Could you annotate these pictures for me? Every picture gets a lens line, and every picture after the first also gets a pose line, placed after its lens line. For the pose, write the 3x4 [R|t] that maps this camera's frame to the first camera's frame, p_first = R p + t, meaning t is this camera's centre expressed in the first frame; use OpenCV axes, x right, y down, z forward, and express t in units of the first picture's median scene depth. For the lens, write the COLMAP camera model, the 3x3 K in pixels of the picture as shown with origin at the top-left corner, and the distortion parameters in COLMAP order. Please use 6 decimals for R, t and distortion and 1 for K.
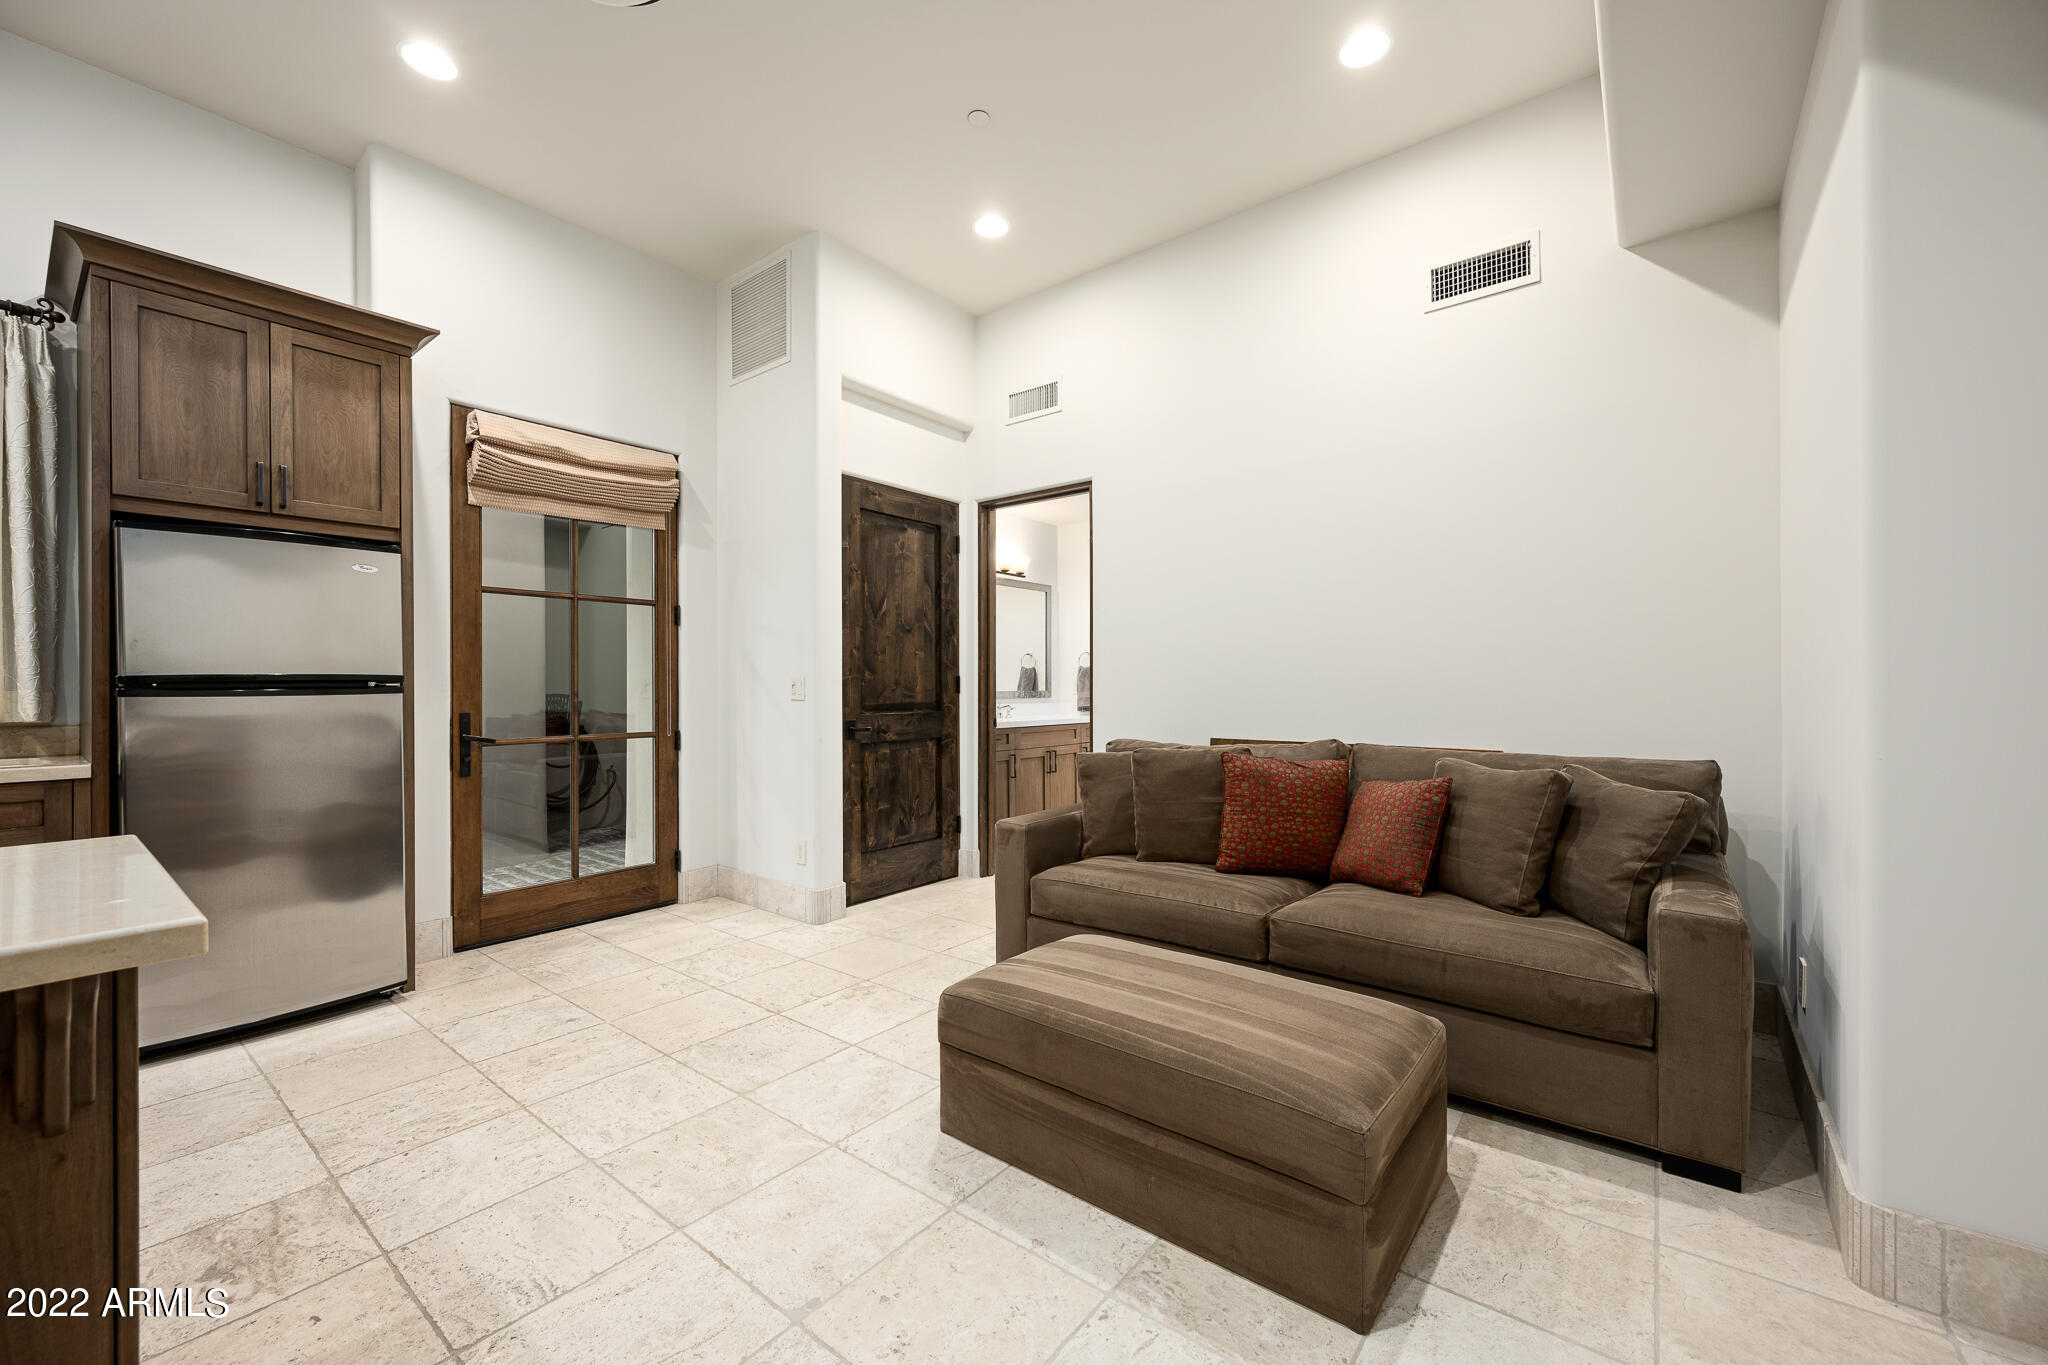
lens RADIAL K [[817.3, 0, 1022.4], [0, 817.3, 684.7], [0, 0, 1]] dist [-0.000461, -0.000030]
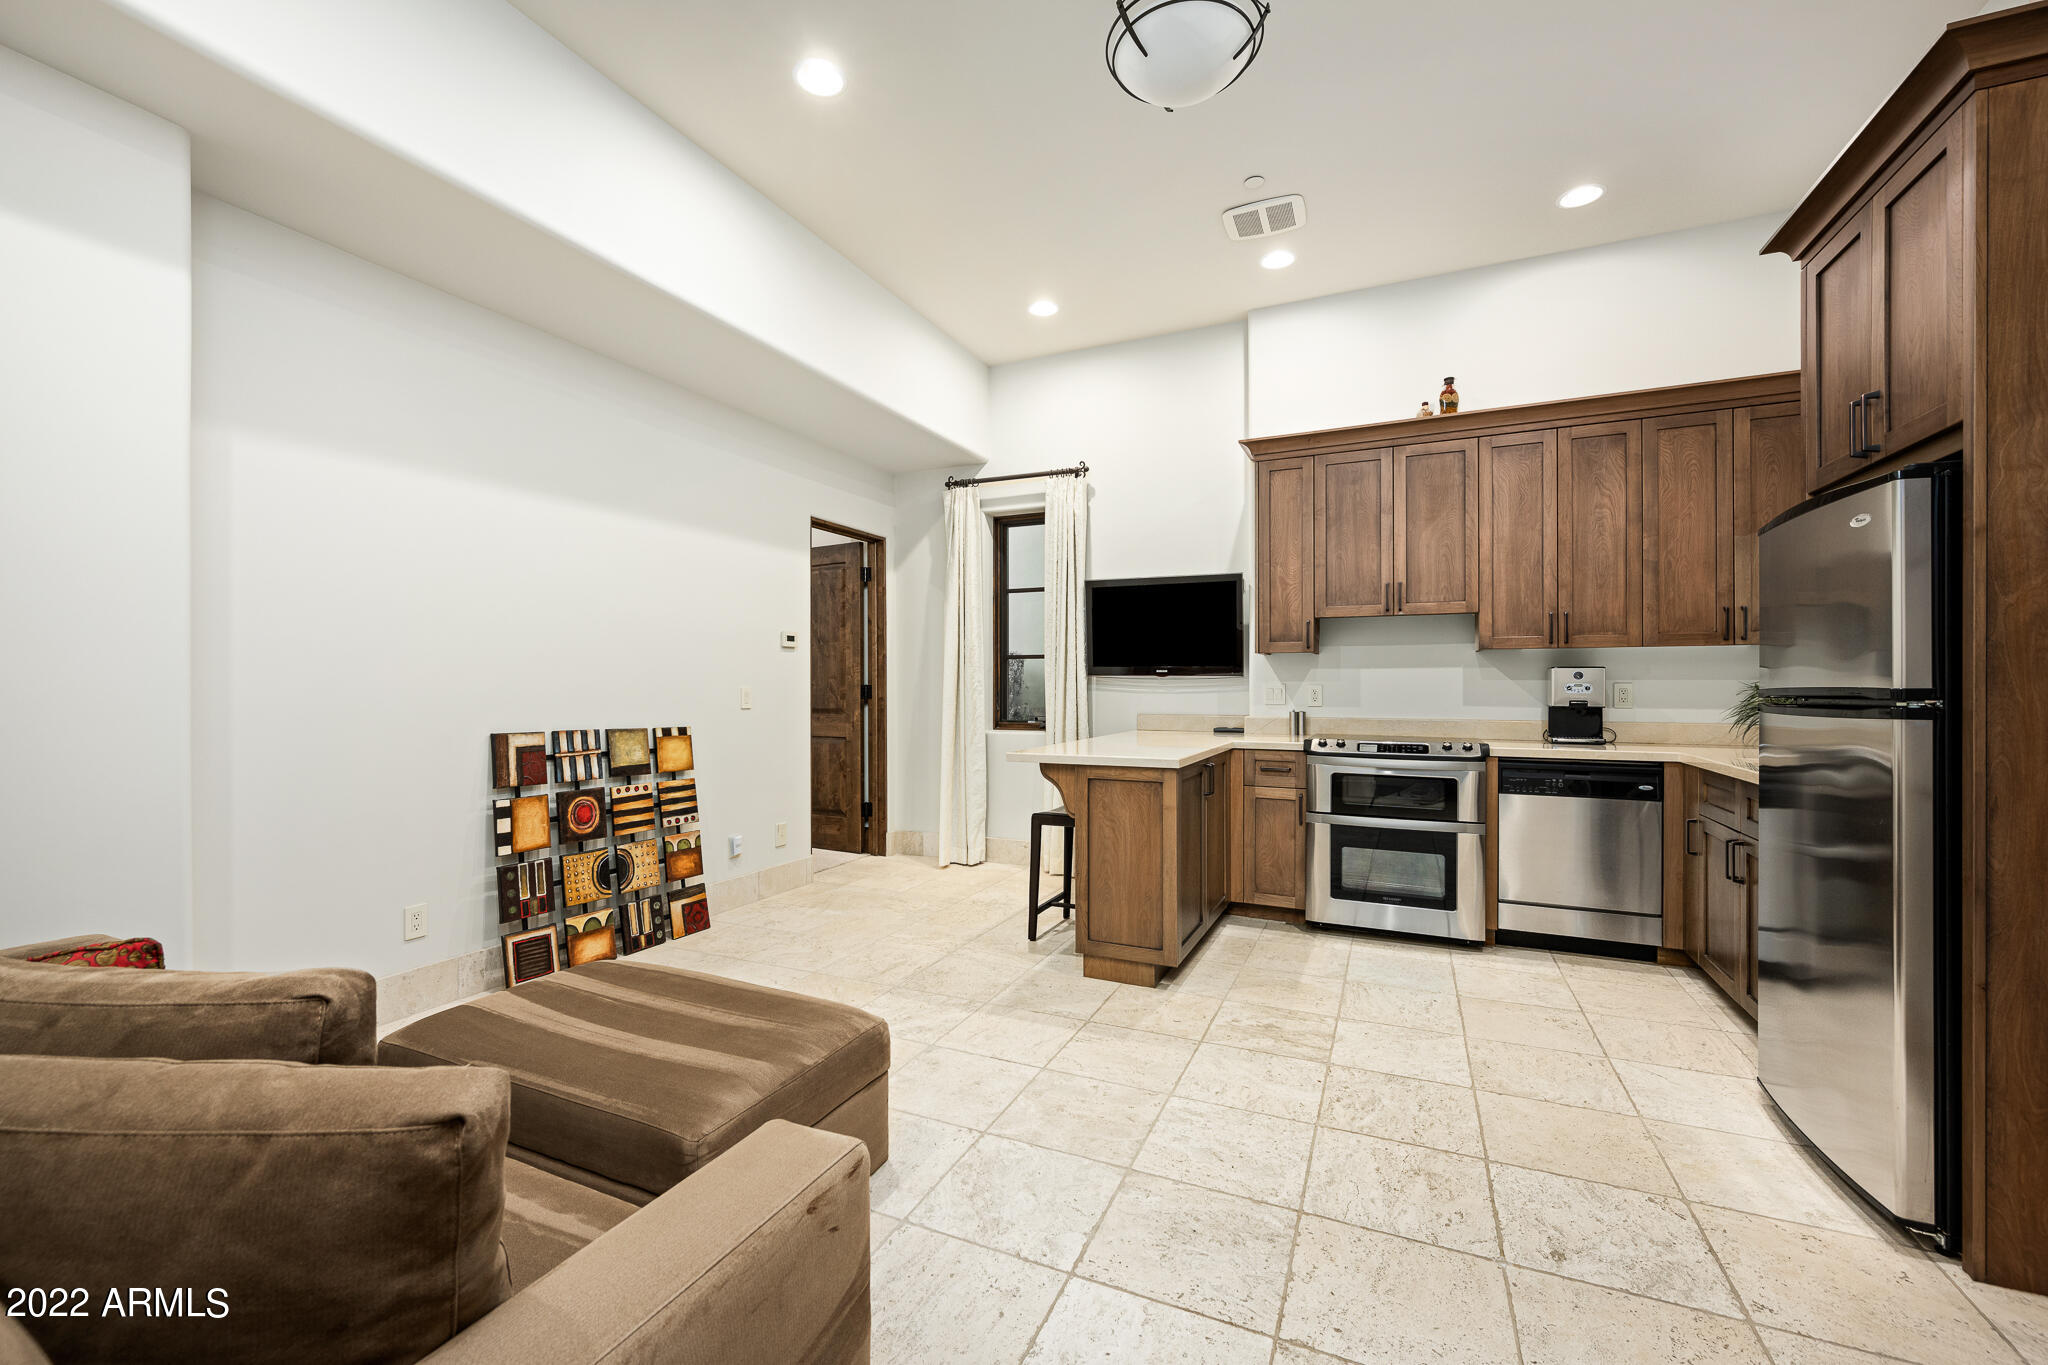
lens RADIAL K [[817.3, 0, 1024.5], [0, 817.3, 686.0], [0, 0, 1]] dist [-0.000461, -0.000030]
pose [[-0.969442, 0.004189, -0.245283, -0.015264], [0.004504, 0.999990, -0.000722, -0.016681], [0.245277, -0.001804, -0.969451, 1.479720]]
